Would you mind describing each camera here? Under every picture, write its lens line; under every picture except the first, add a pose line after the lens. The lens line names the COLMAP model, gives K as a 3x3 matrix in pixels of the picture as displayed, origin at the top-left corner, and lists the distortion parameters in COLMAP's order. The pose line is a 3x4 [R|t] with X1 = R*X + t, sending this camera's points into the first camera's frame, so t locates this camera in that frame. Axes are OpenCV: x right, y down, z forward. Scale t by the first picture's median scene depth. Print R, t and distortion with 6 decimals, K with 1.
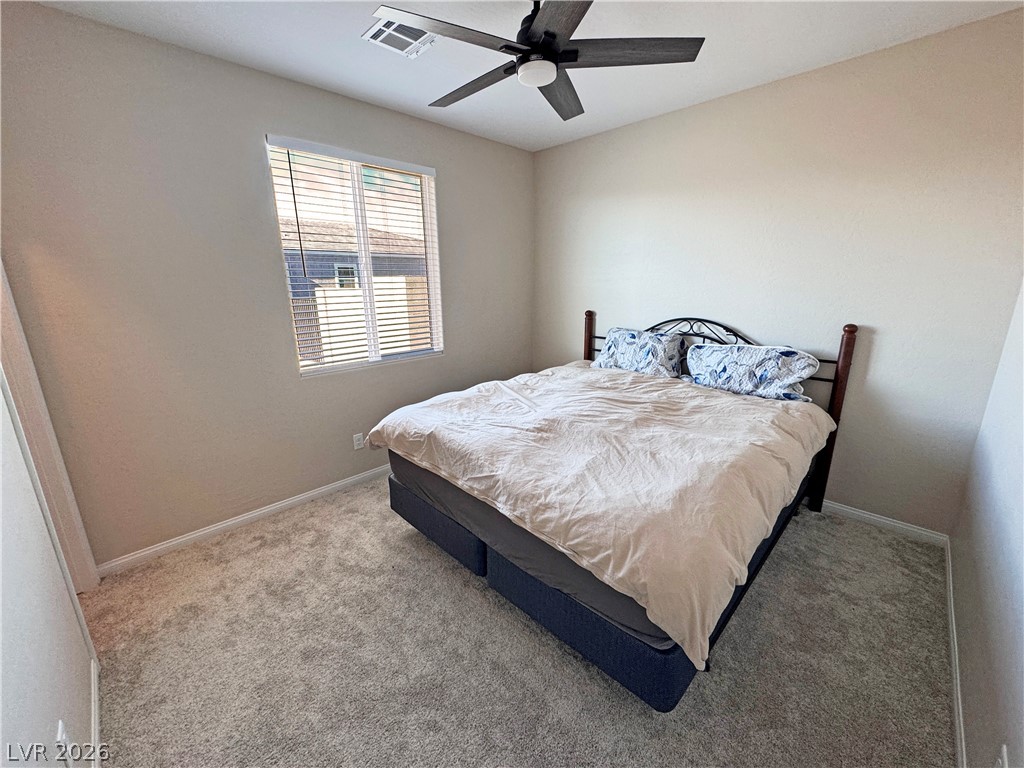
lens RADIAL K [[406.9, 0, 511.6], [0, 406.9, 384.6], [0, 0, 1]] dist [0.001588, -0.000369]
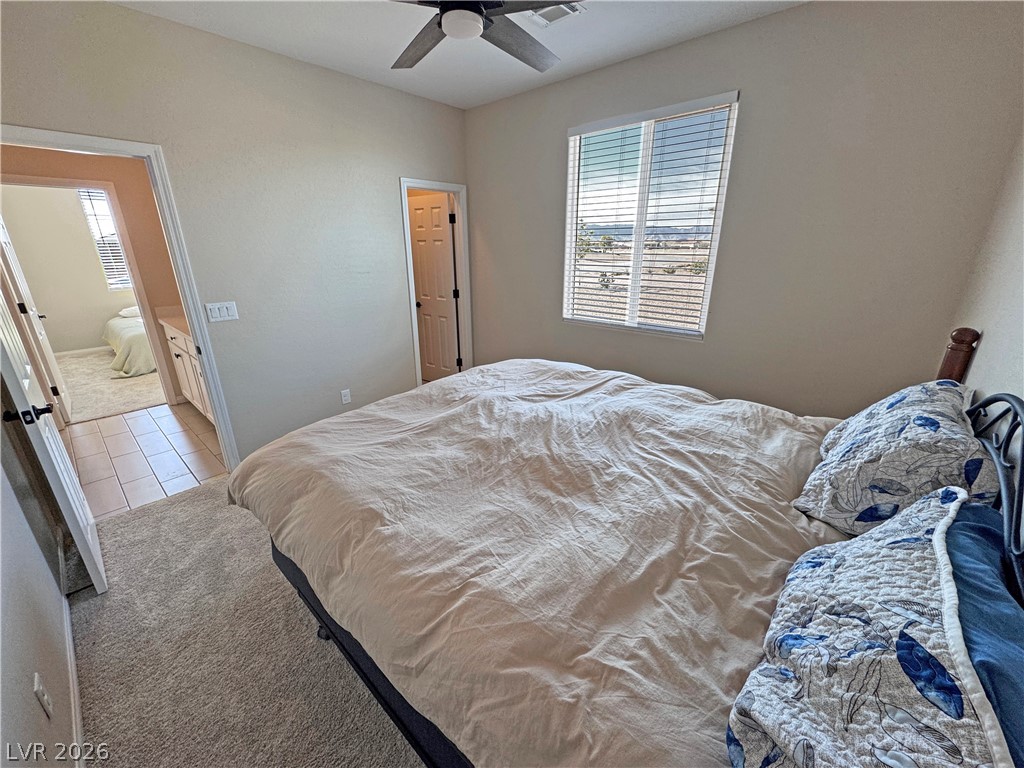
lens RADIAL K [[406.9, 0, 513.6], [0, 406.9, 380.9], [0, 0, 1]] dist [0.001588, -0.000369]
pose [[0.051102, 0.323115, -0.944979, 0.810045], [-0.237633, 0.922973, 0.302740, -0.211000], [0.970010, 0.209087, 0.123949, 0.771781]]
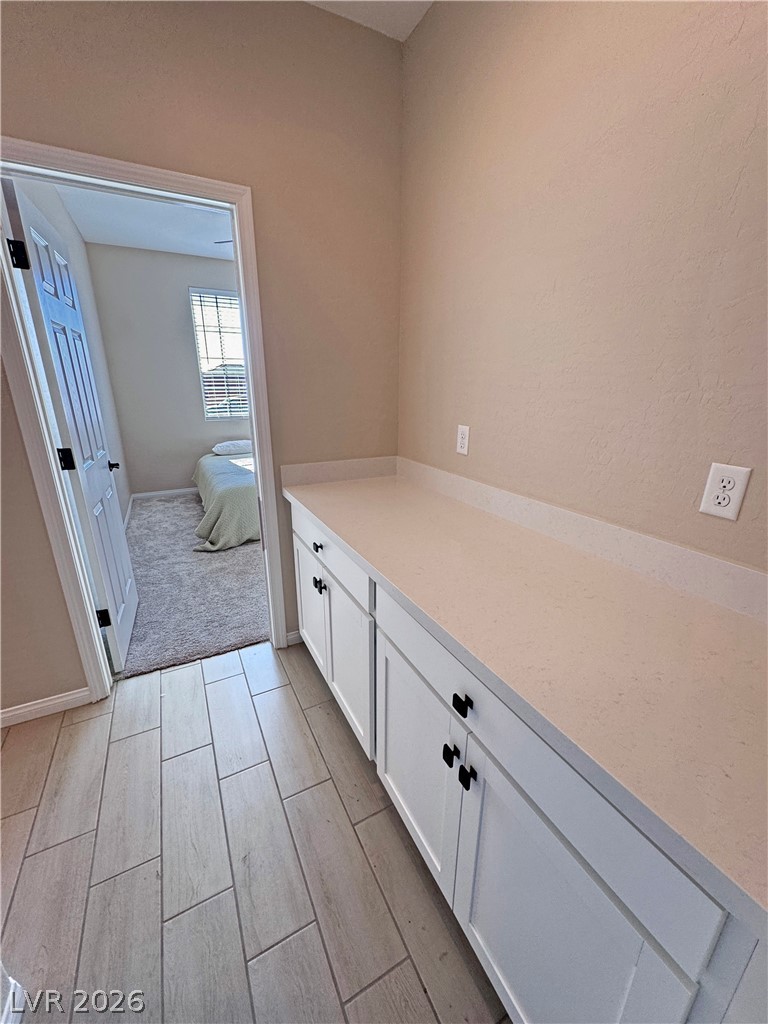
lens RADIAL K [[406.9, 0, 386.1], [0, 406.9, 510.0], [0, 0, 1]] dist [0.001588, -0.000369]
pose [[-0.301042, 0.287076, -0.909374, 0.460458], [-0.234749, 0.901957, 0.362446, -0.105787], [0.924266, 0.322586, -0.204136, 0.473762]]
